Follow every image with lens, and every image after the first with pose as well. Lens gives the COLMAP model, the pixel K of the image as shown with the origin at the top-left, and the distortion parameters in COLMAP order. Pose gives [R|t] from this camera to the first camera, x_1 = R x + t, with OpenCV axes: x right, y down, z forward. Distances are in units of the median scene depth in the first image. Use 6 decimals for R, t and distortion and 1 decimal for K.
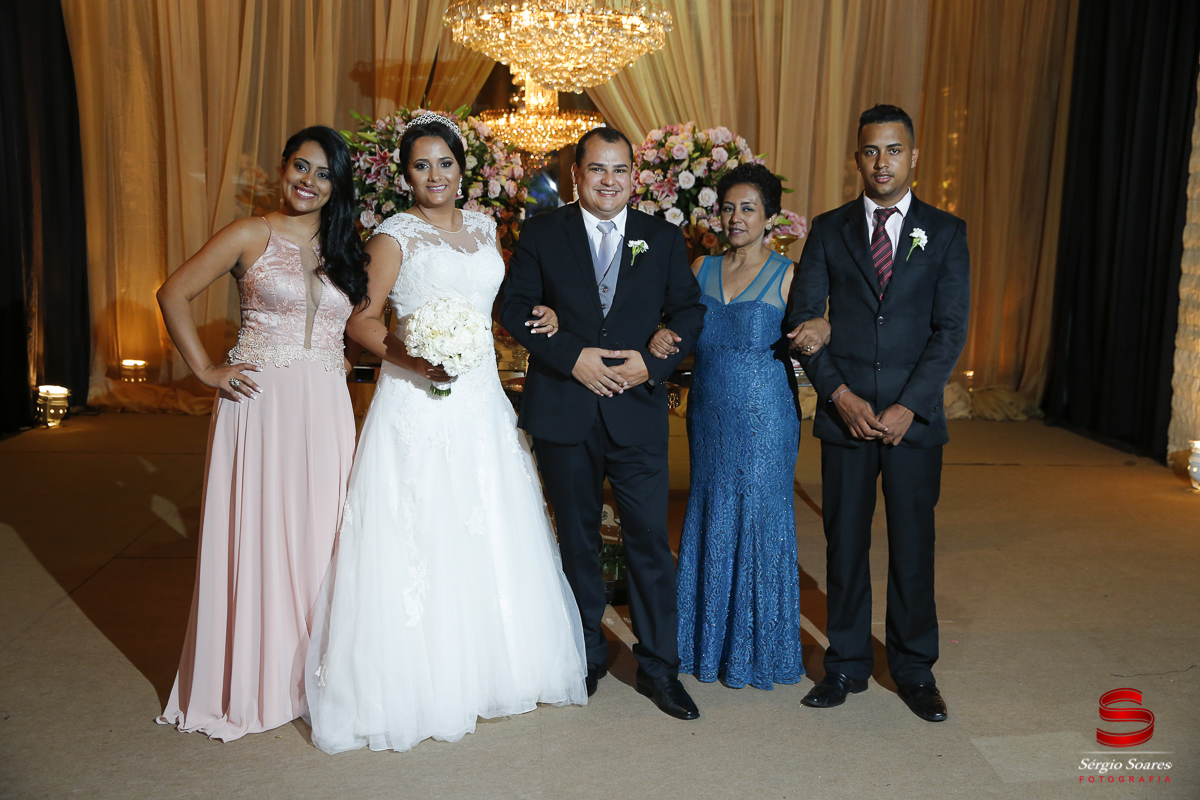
lens RADIAL K [[1365.8, 0, 609.6], [0, 1365.8, 410.0], [0, 0, 1]] dist [0.032631, 0.000000]
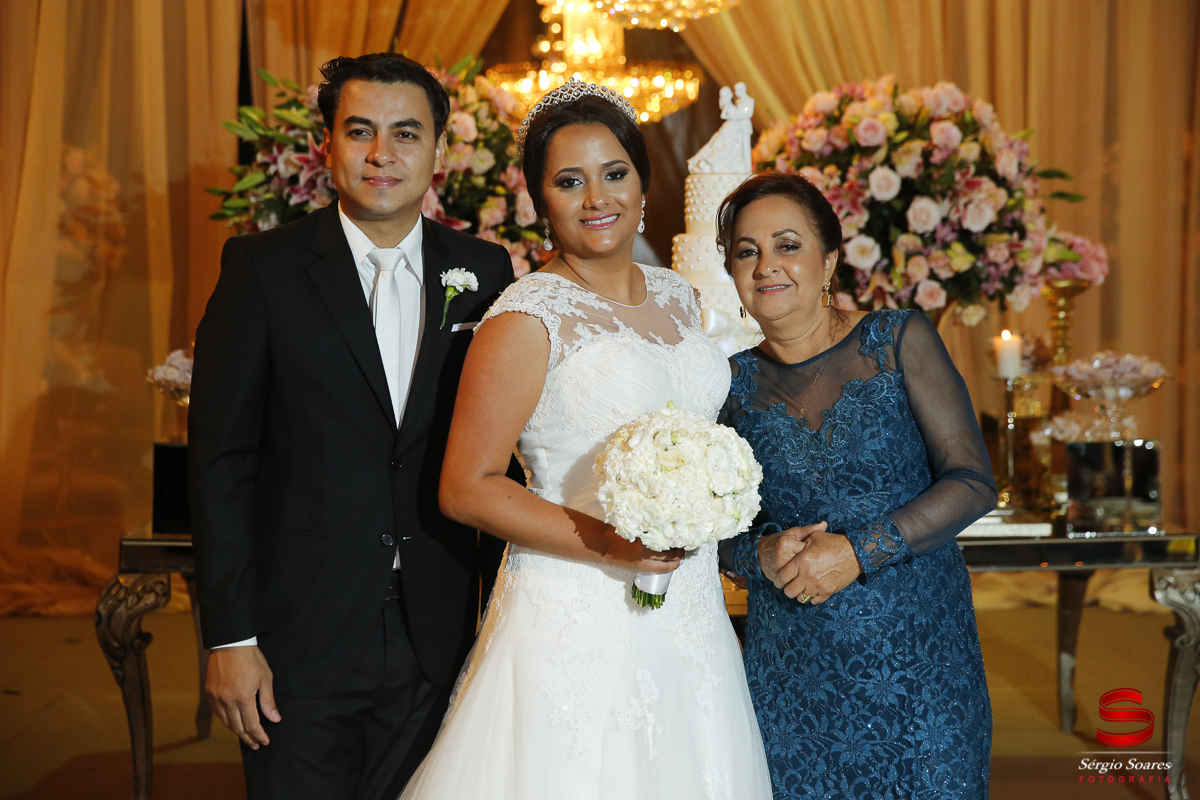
lens RADIAL K [[2268.5, 0, 603.7], [0, 2268.5, 393.7], [0, 0, 1]] dist [0.223668, 0.000000]
pose [[0.999087, -0.018551, -0.038497, -0.020499], [0.015693, 0.997189, -0.073264, -0.022316], [0.039748, 0.072593, 0.996569, 0.110325]]
